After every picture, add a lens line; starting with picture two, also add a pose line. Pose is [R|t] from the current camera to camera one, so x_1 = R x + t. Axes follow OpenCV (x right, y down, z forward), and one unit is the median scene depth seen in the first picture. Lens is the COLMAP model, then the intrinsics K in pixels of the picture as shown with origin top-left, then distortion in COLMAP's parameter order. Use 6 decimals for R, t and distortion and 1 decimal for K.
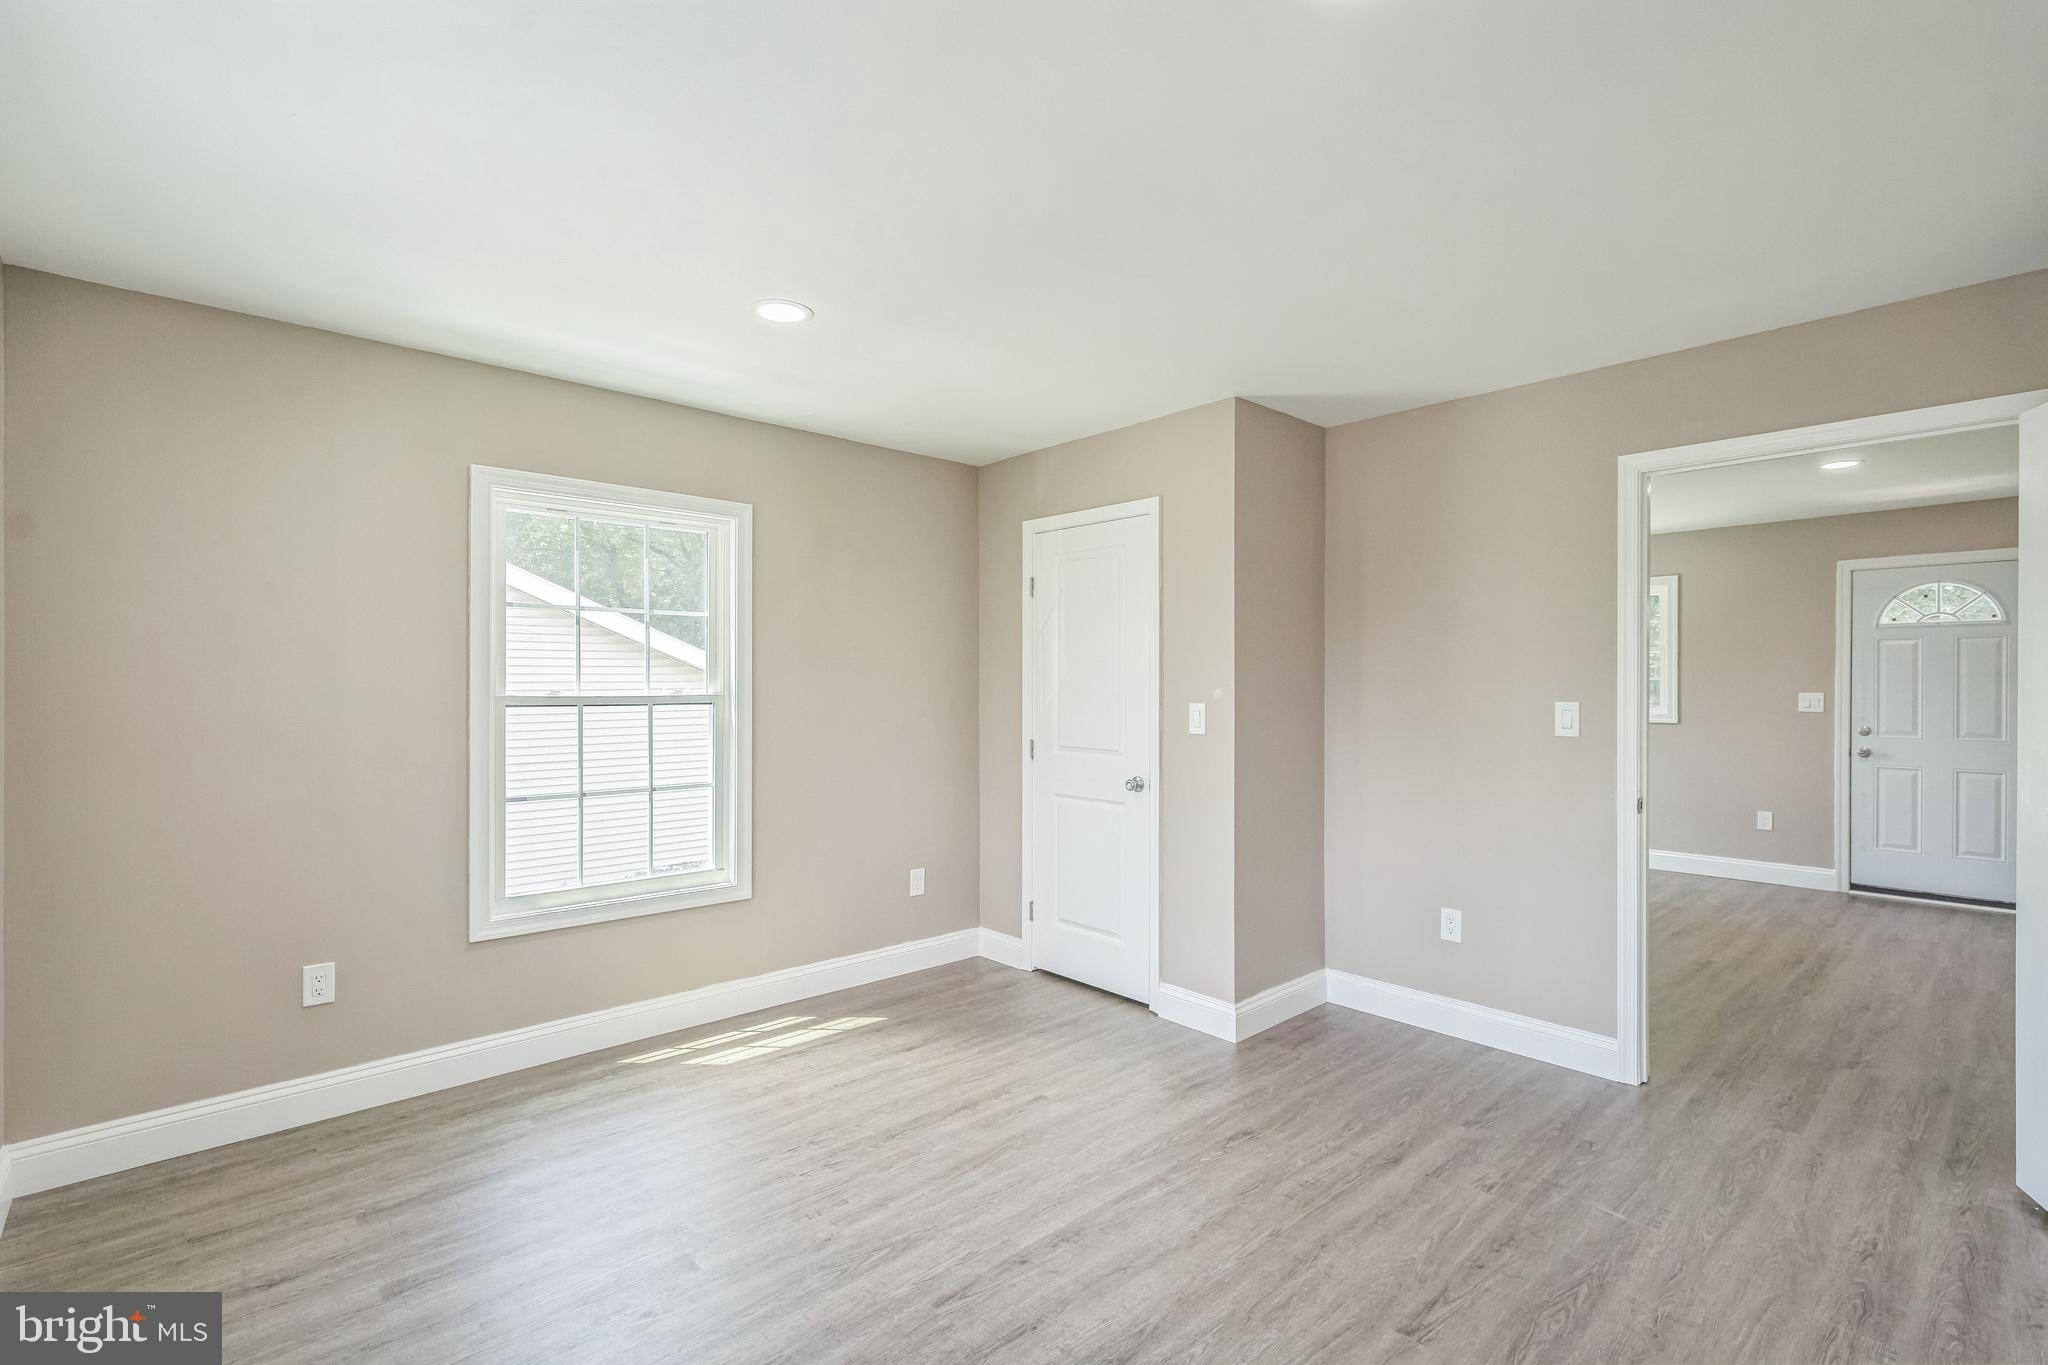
lens RADIAL K [[941.8, 0, 1026.0], [0, 941.8, 679.6], [0, 0, 1]] dist [0.001986, -0.001576]
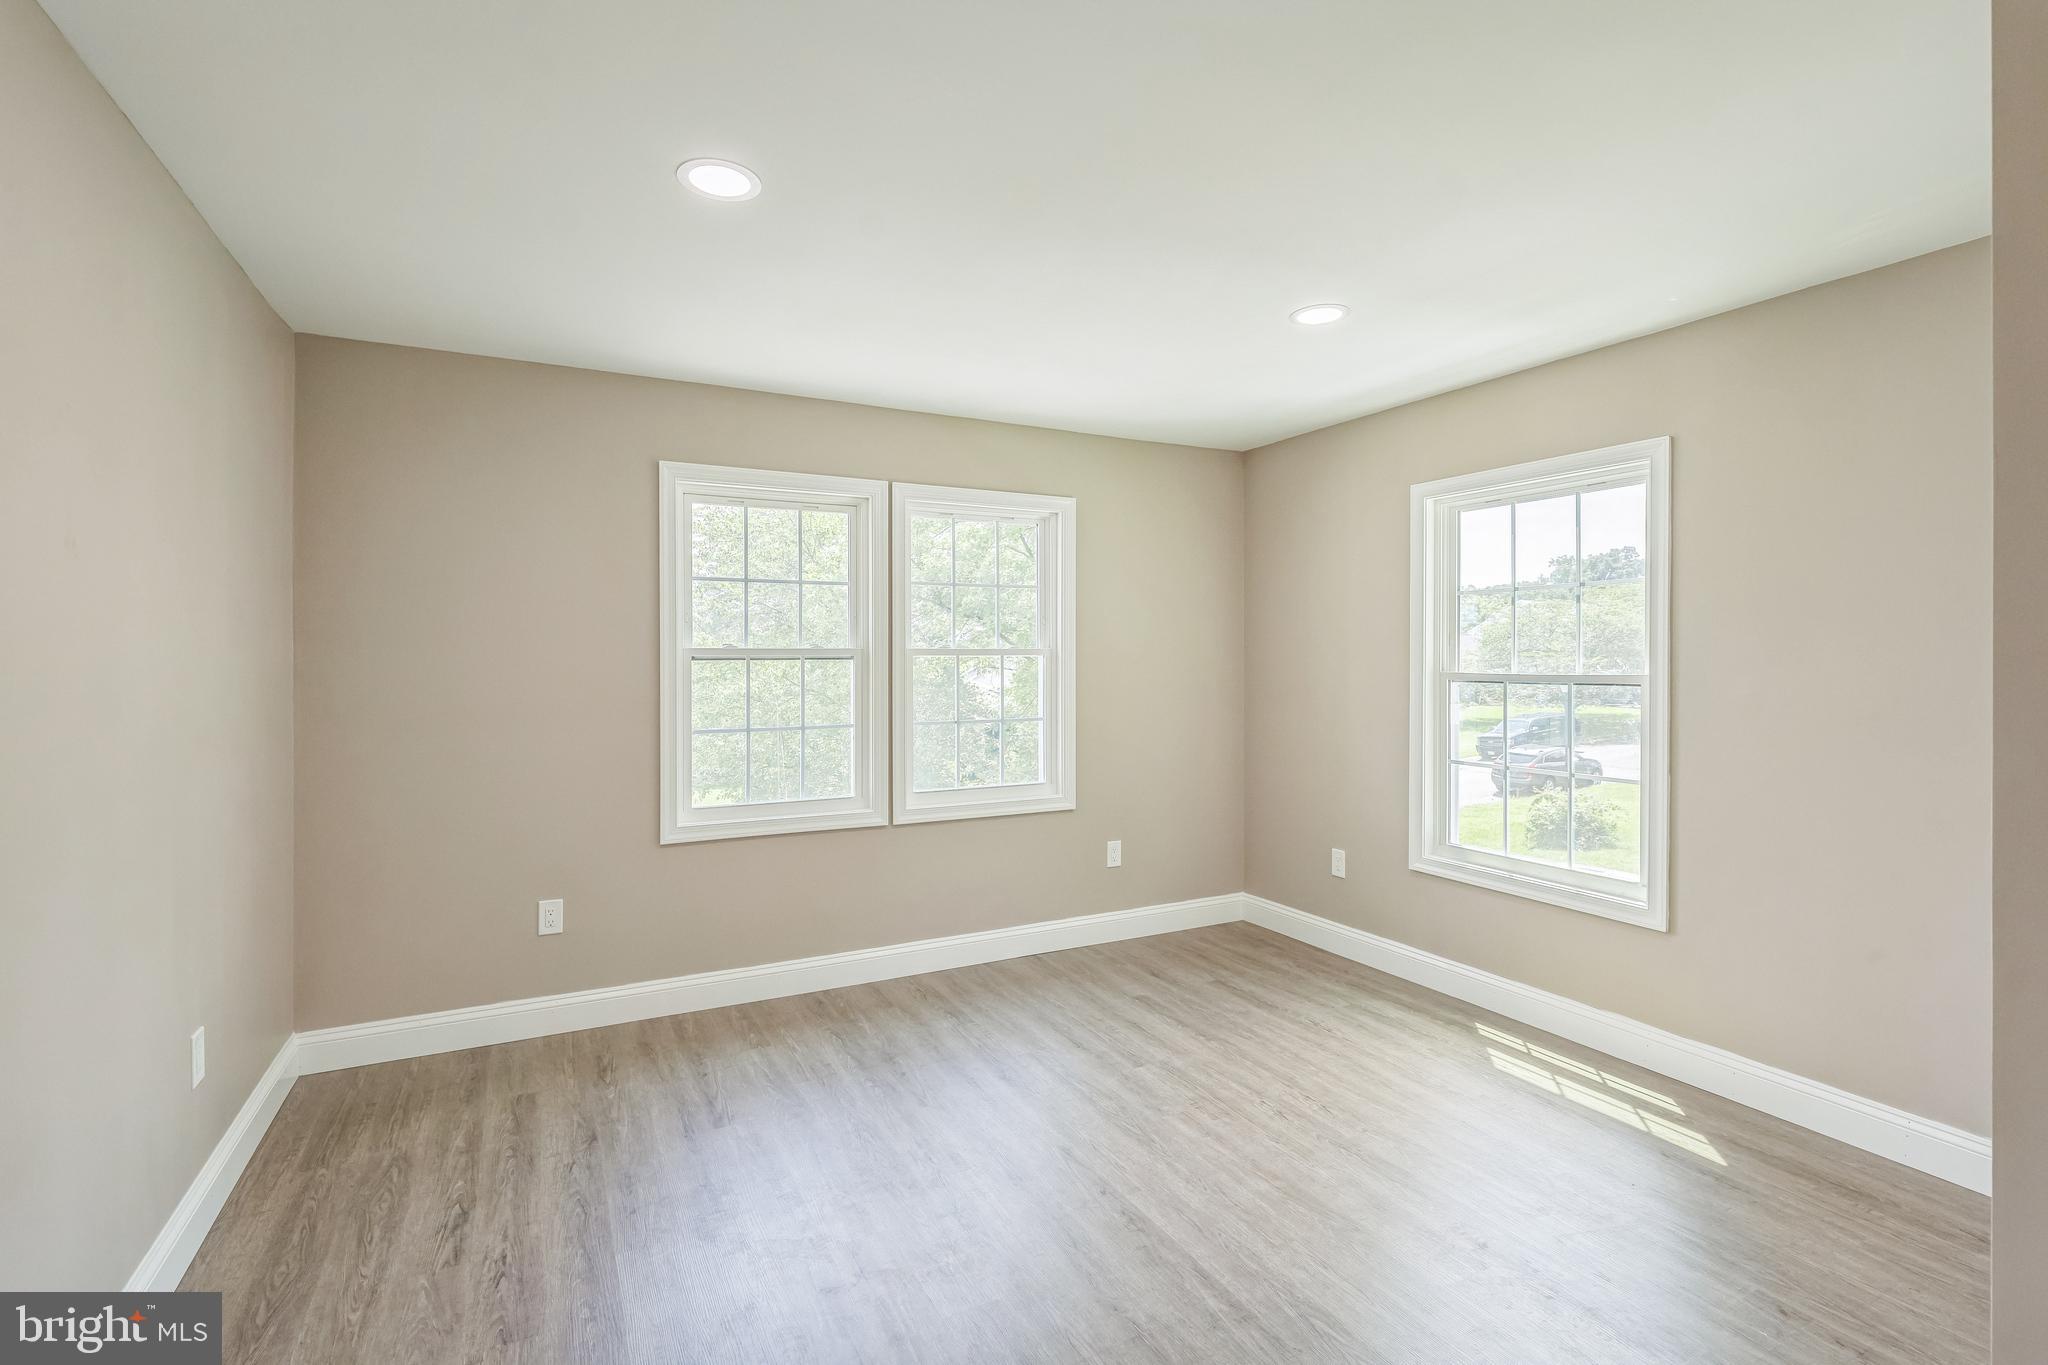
lens RADIAL K [[941.8, 0, 1022.5], [0, 941.8, 665.4], [0, 0, 1]] dist [0.001986, -0.001576]
pose [[-0.268960, 0.006480, -0.963130, 0.750560], [0.008310, 0.999956, 0.004408, -0.001542], [0.963116, -0.006818, -0.269002, 0.842259]]
